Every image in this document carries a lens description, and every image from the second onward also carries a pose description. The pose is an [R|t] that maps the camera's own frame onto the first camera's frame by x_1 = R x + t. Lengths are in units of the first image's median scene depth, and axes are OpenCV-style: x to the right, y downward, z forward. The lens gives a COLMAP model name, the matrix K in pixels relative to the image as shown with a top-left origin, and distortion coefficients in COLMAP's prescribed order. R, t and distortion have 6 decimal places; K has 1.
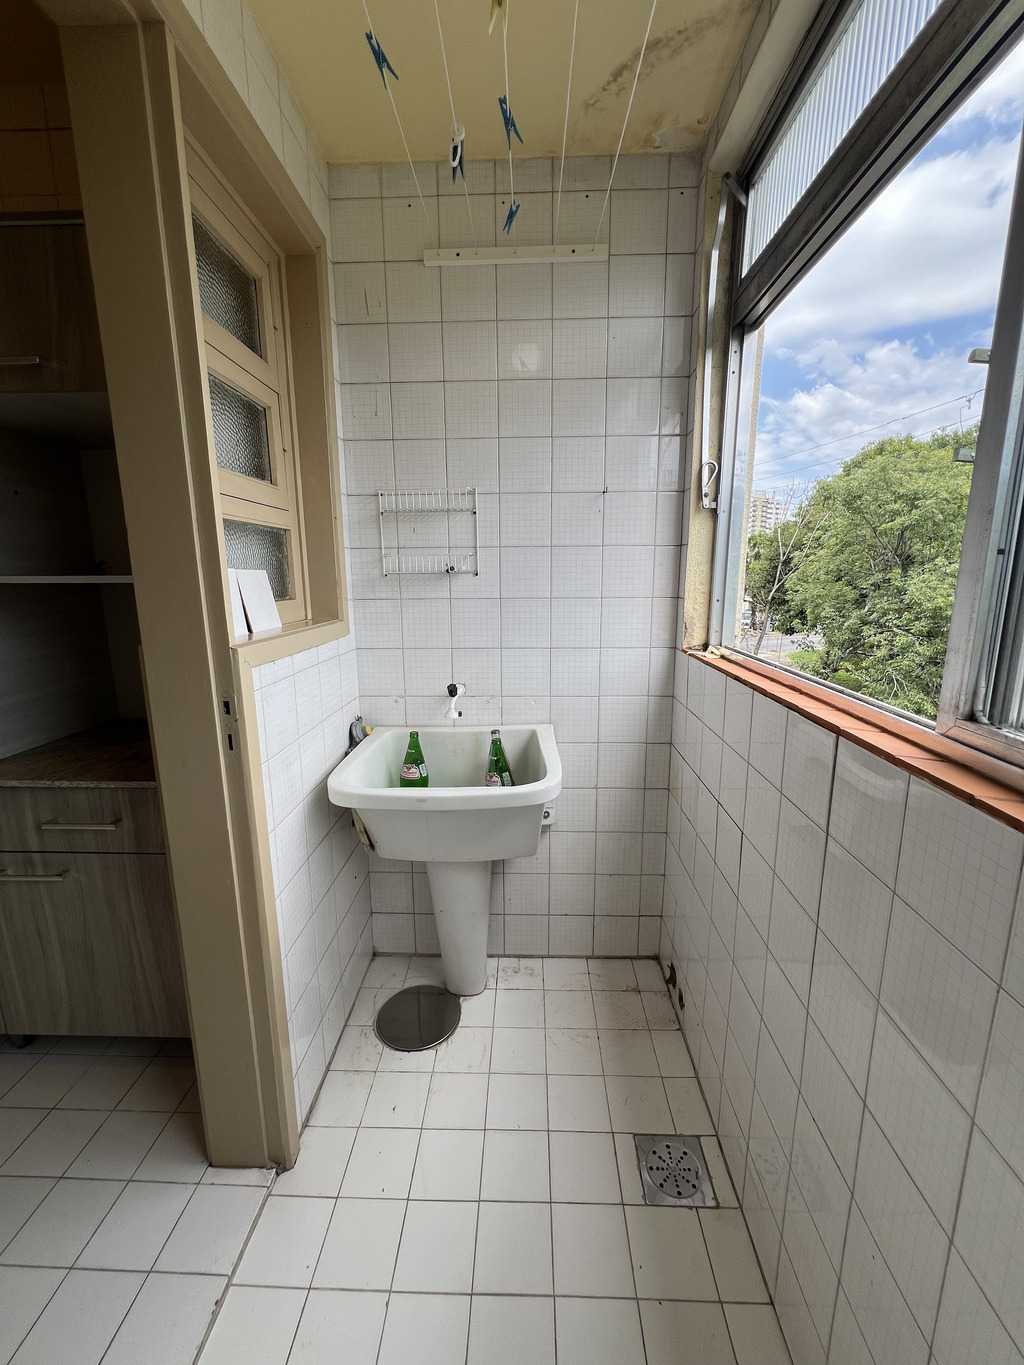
lens RADIAL K [[549.3, 0, 512.1], [0, 549.3, 680.4], [0, 0, 1]] dist [-0.000416, 0.000315]
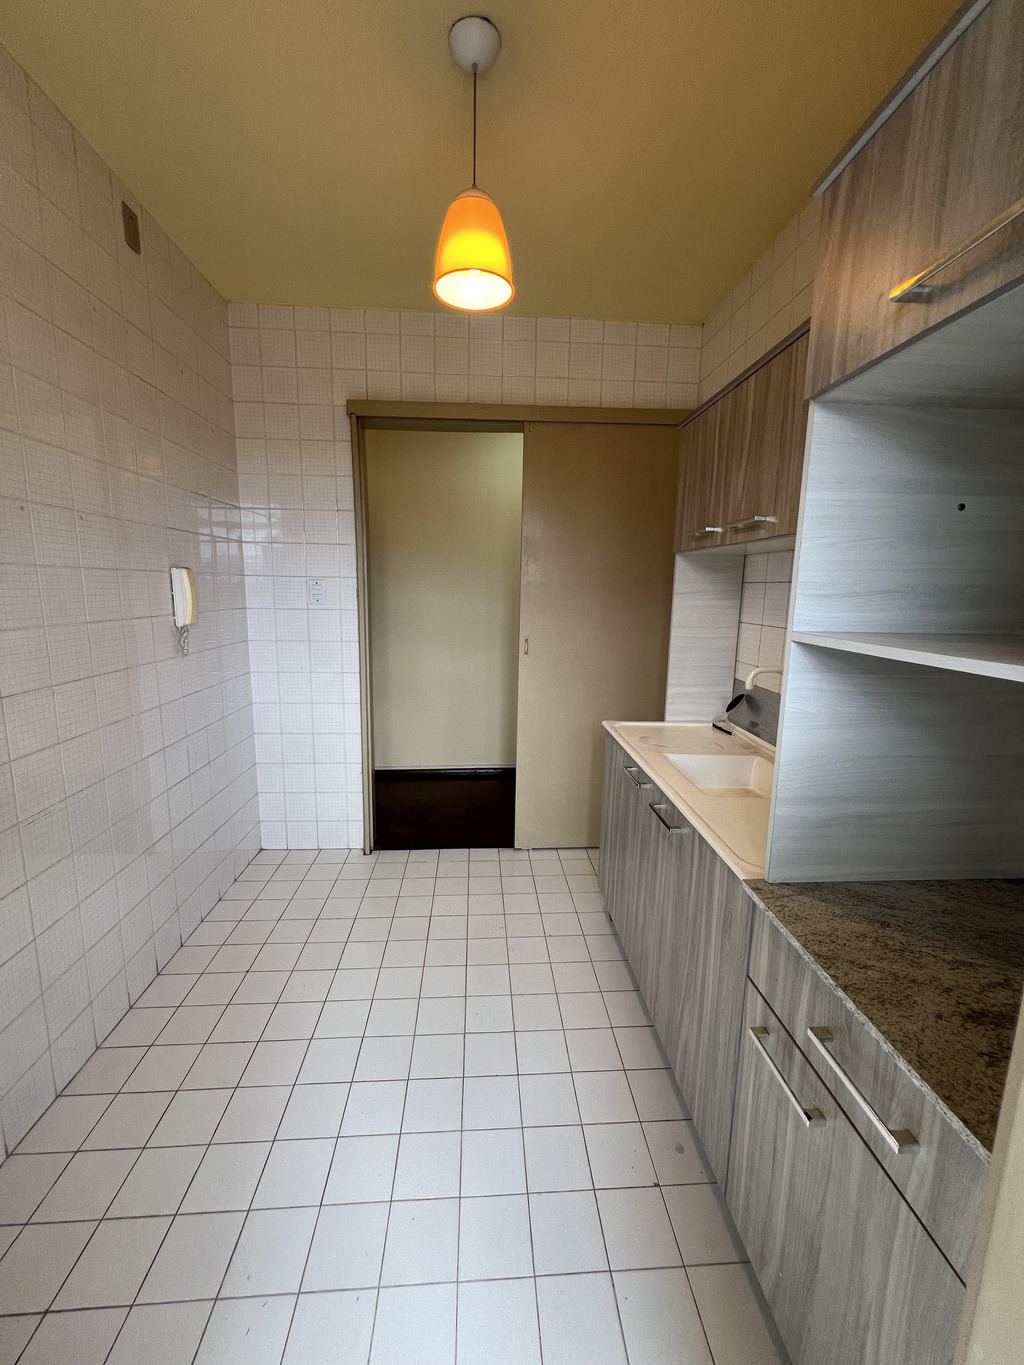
lens RADIAL K [[549.3, 0, 512.4], [0, 549.3, 681.1], [0, 0, 1]] dist [-0.000416, 0.000315]
pose [[0.104171, 0.173200, -0.979362, -0.339354], [-0.209634, 0.966420, 0.148613, -0.150066], [0.972215, 0.189827, 0.136981, 0.504539]]
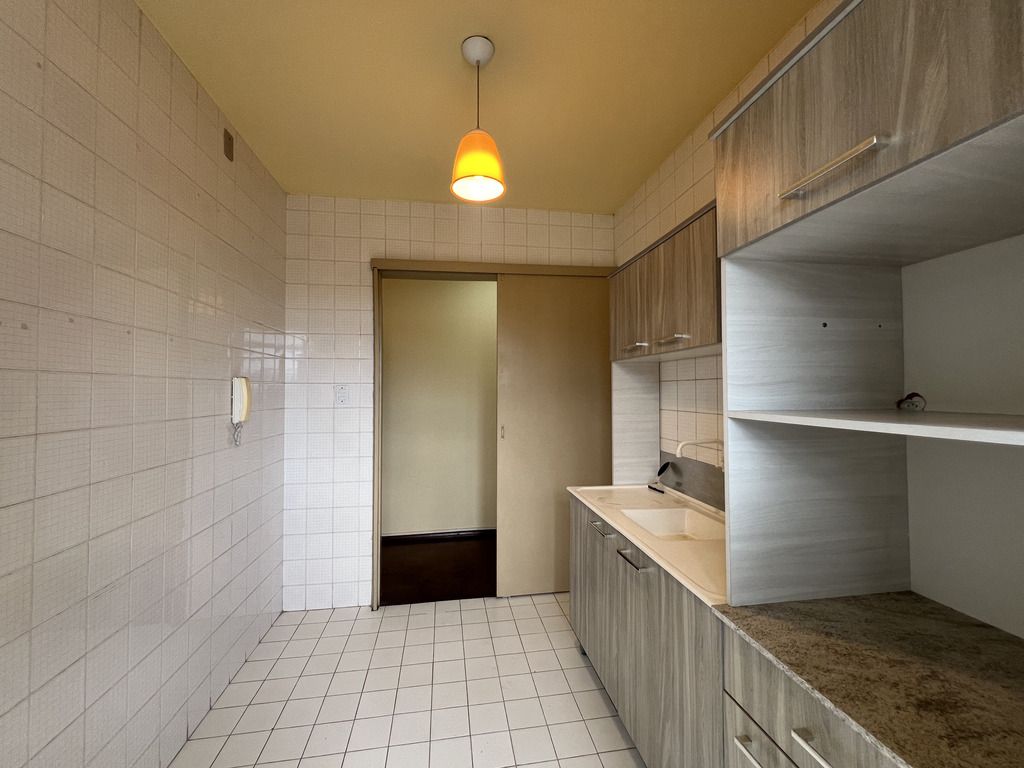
lens RADIAL K [[412.1, 0, 509.1], [0, 412.1, 382.7], [0, 0, 1]] dist [-0.000416, 0.000315]
pose [[0.193897, -0.016009, -0.980891, -0.352152], [-0.187999, 0.980729, -0.053169, -0.116742], [0.962840, 0.194716, 0.187150, 0.407372]]
